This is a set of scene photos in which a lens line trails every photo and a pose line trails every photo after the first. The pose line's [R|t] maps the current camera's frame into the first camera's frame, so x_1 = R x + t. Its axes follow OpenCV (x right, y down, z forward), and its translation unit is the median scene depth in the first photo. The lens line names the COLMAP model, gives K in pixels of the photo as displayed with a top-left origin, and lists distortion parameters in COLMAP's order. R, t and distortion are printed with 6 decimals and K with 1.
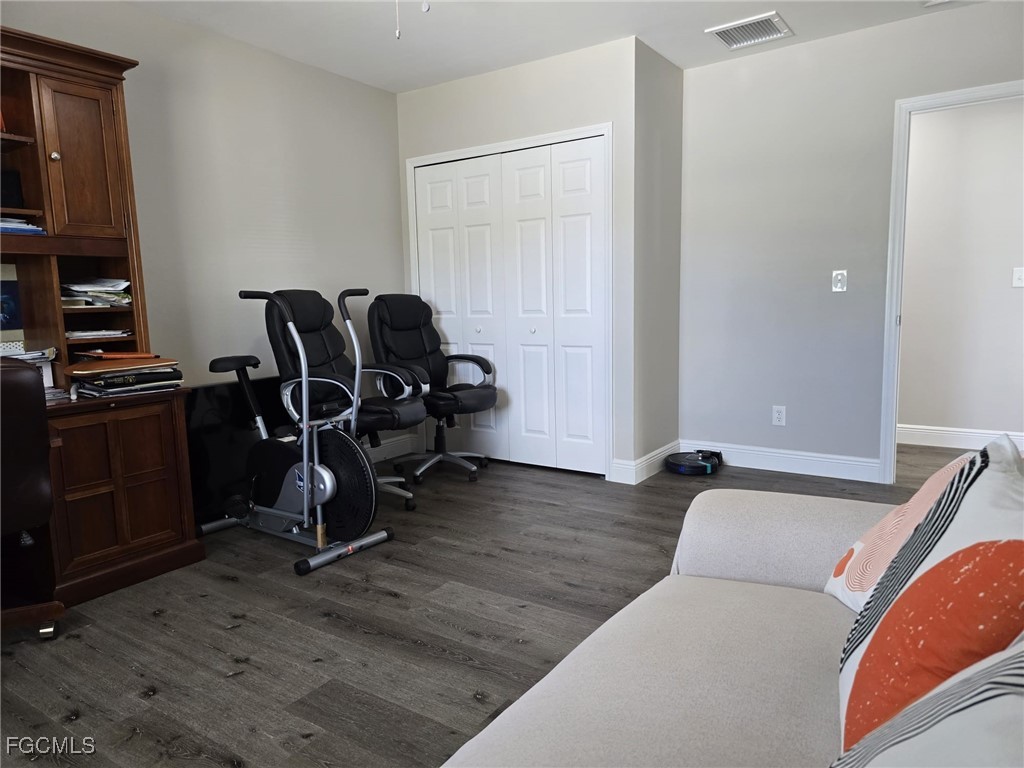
lens RADIAL K [[682.1, 0, 514.5], [0, 682.1, 386.8], [0, 0, 1]] dist [0.000956, -0.000203]
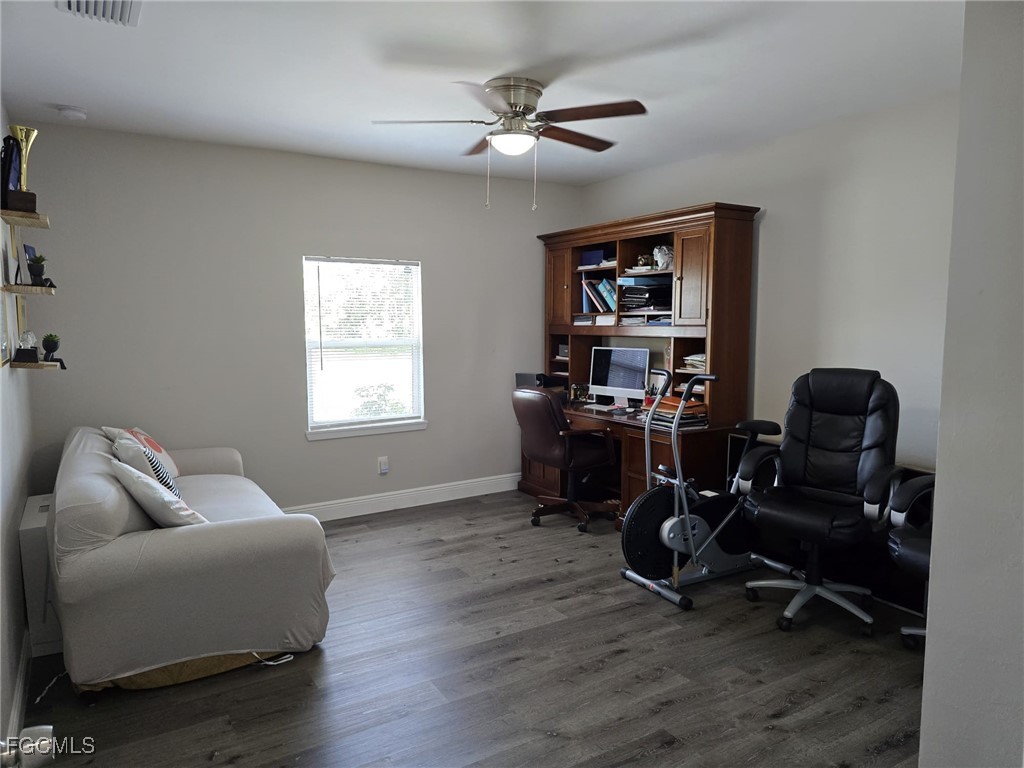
lens RADIAL K [[682.1, 0, 514.1], [0, 682.1, 384.3], [0, 0, 1]] dist [0.000956, -0.000203]
pose [[-0.408926, 0.119754, -0.904676, 1.039635], [-0.102799, 0.978997, 0.176059, -0.344812], [0.906759, 0.164995, -0.388026, 1.356957]]
